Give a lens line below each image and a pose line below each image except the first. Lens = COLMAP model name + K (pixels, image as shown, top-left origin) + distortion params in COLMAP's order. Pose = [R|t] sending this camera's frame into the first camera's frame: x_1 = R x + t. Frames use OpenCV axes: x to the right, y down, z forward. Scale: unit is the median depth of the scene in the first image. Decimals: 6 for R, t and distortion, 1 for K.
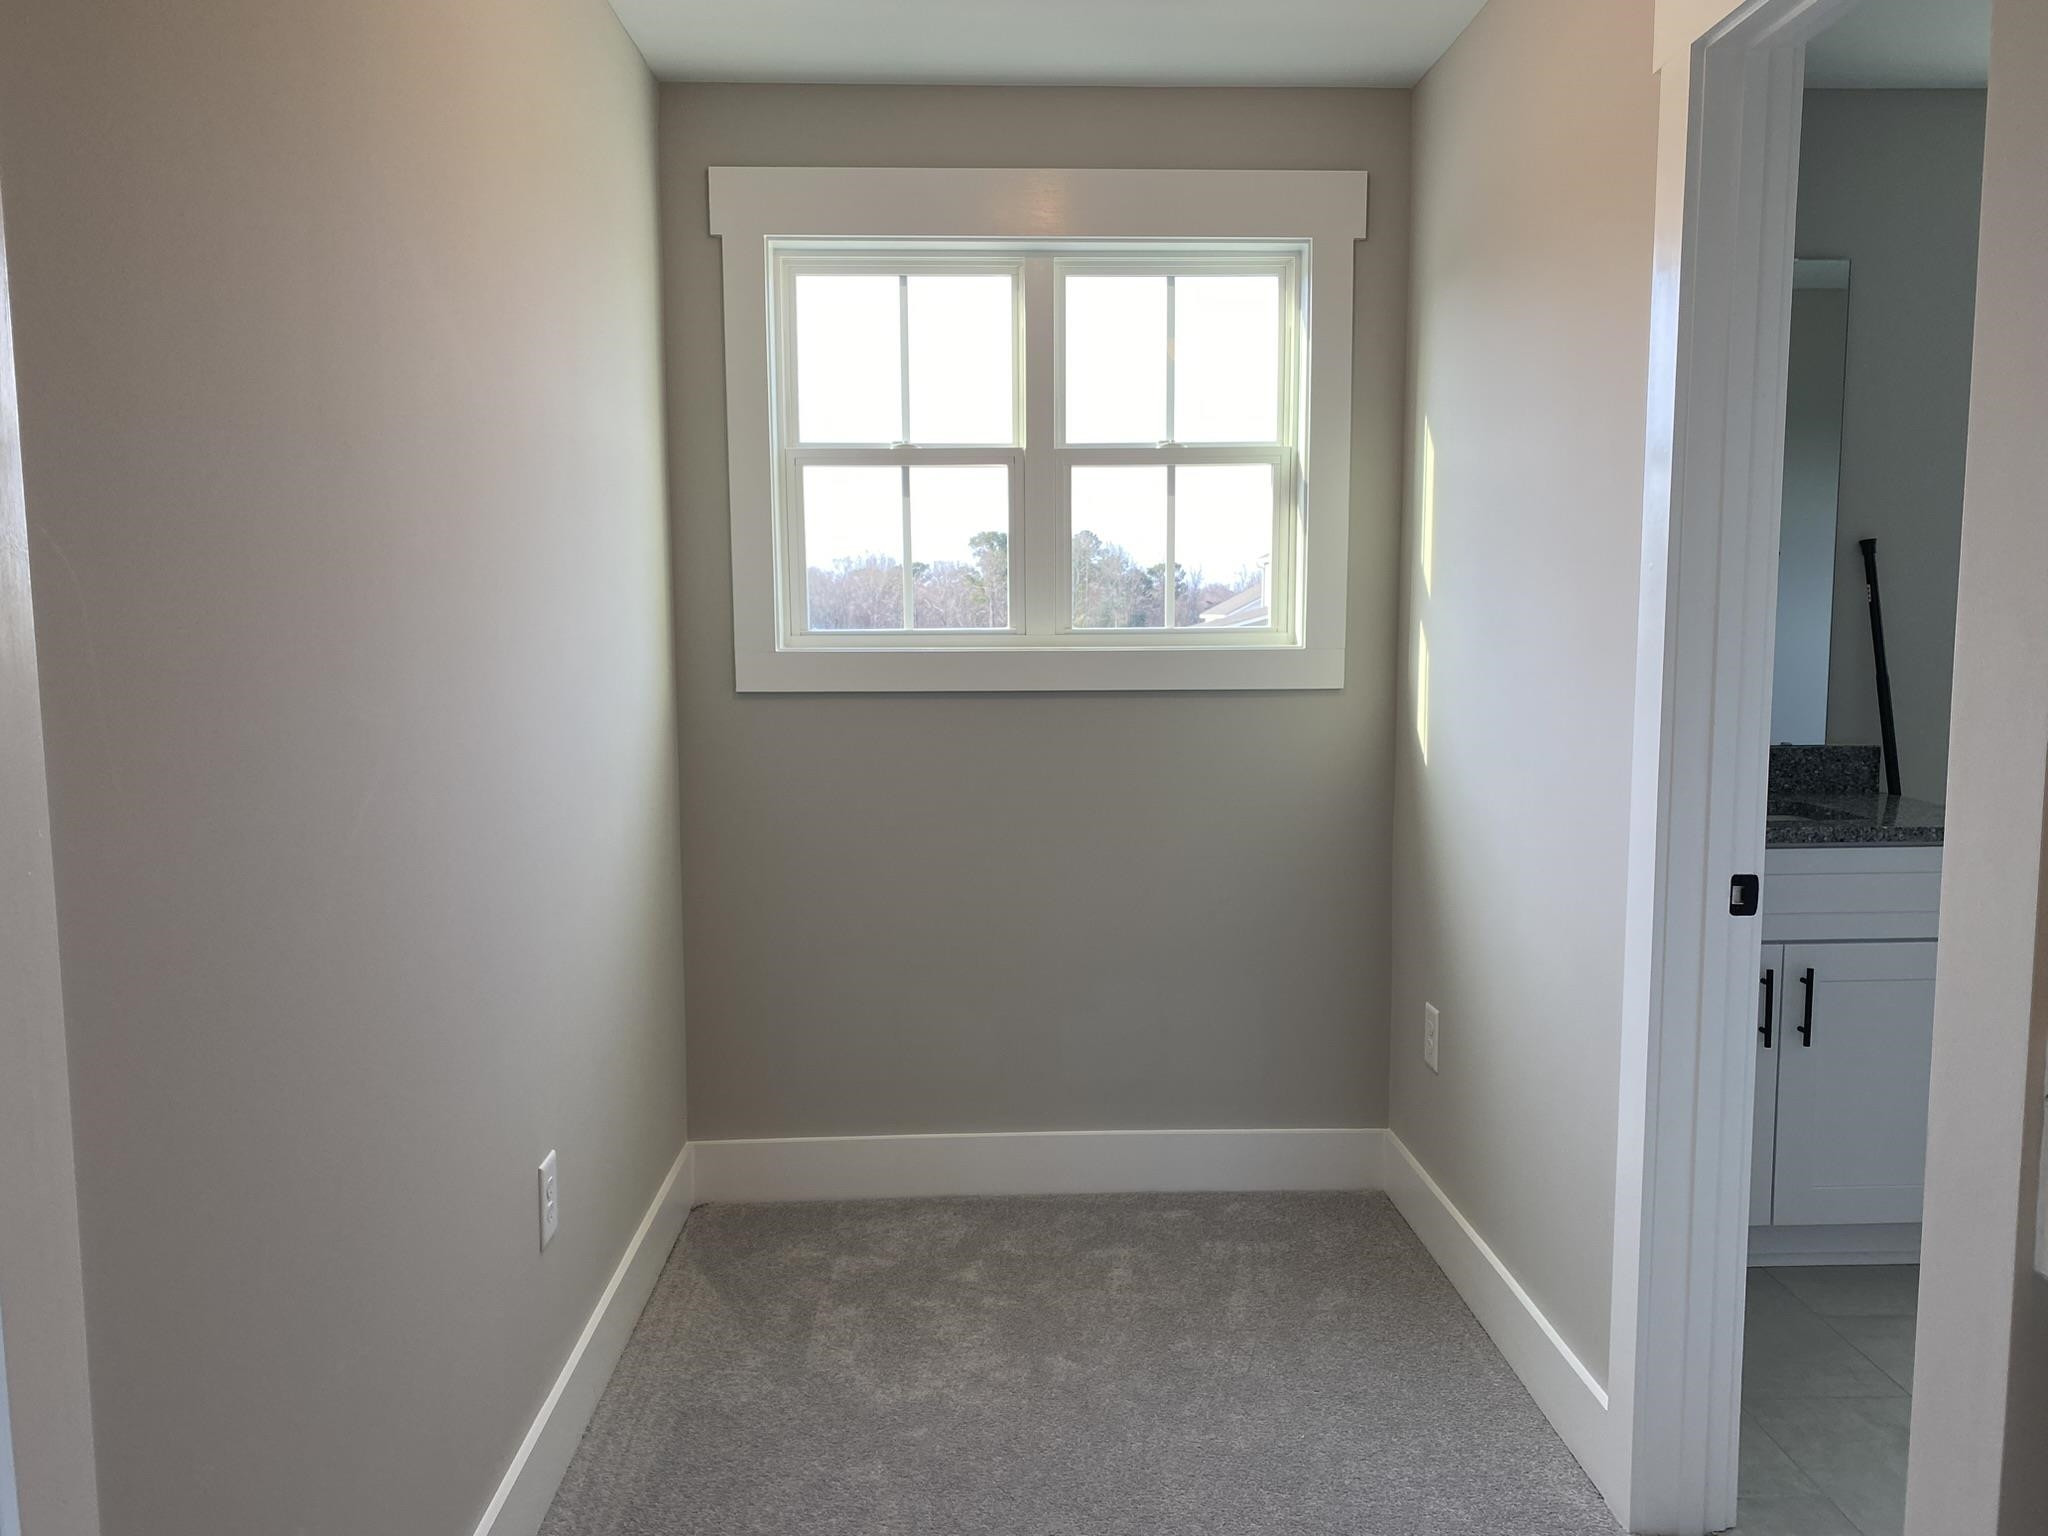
lens RADIAL K [[1558.1, 0, 1038.3], [0, 1558.1, 768.2], [0, 0, 1]] dist [0.044856, -0.048614]
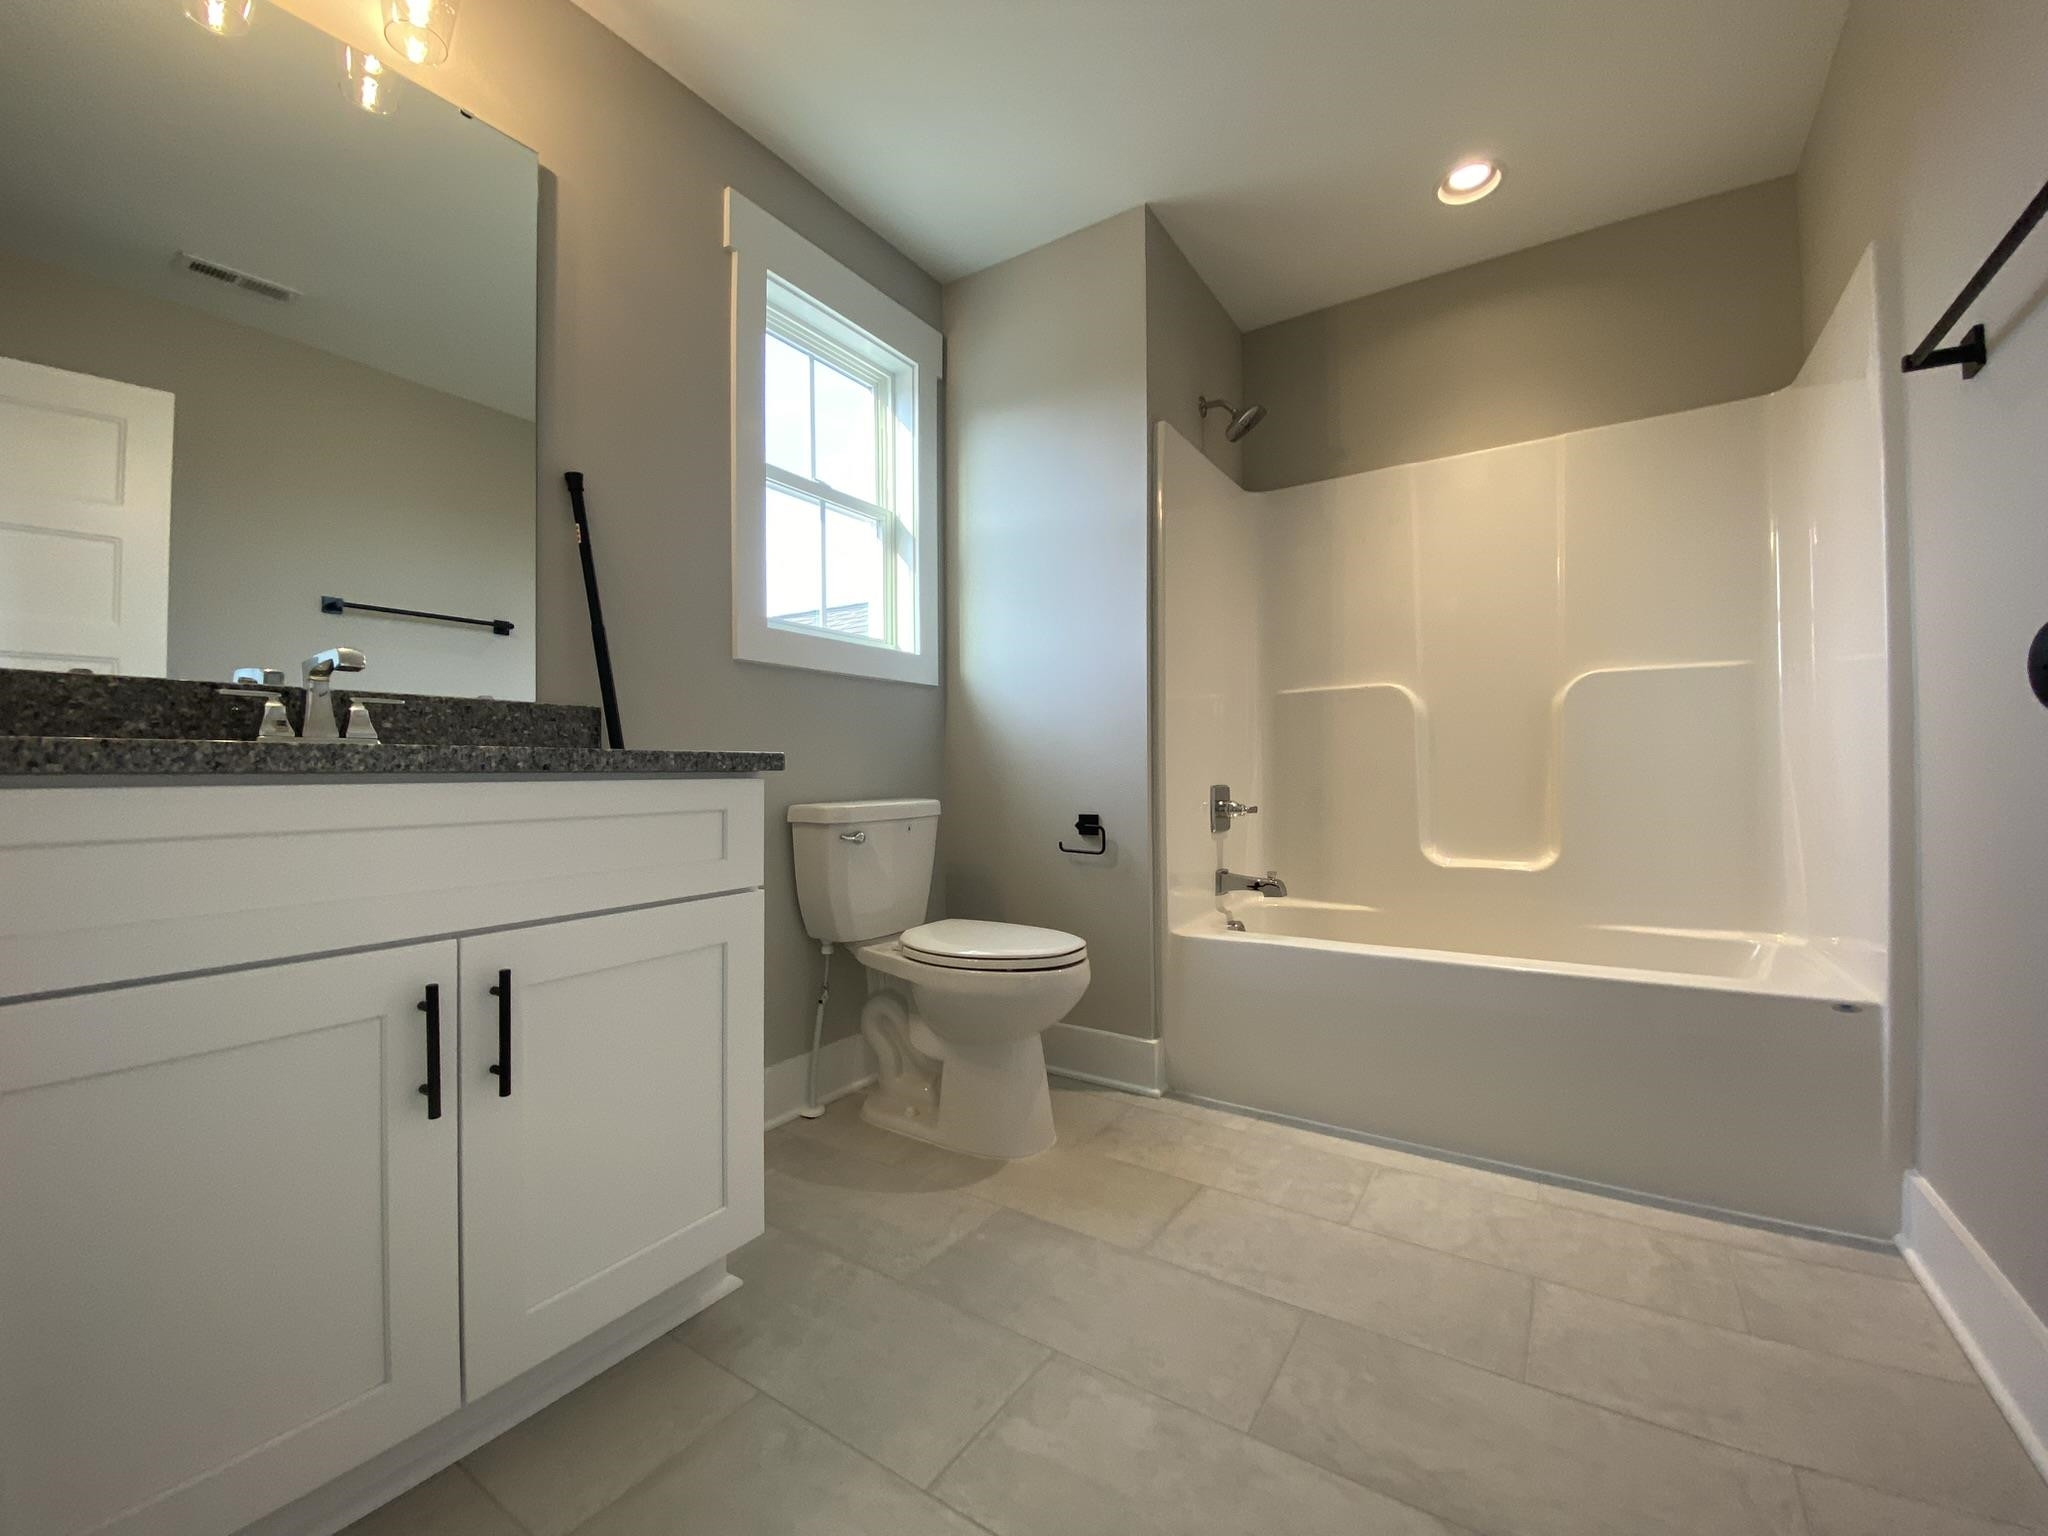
lens RADIAL K [[855.0, 0, 1043.9], [0, 855.0, 780.2], [0, 0, 1]] dist [-0.001342, -0.002347]
pose [[0.570620, -0.002347, 0.821211, 0.324844], [0.082321, 0.995122, -0.054357, 0.085871], [-0.817078, 0.098620, 0.568030, 0.604766]]
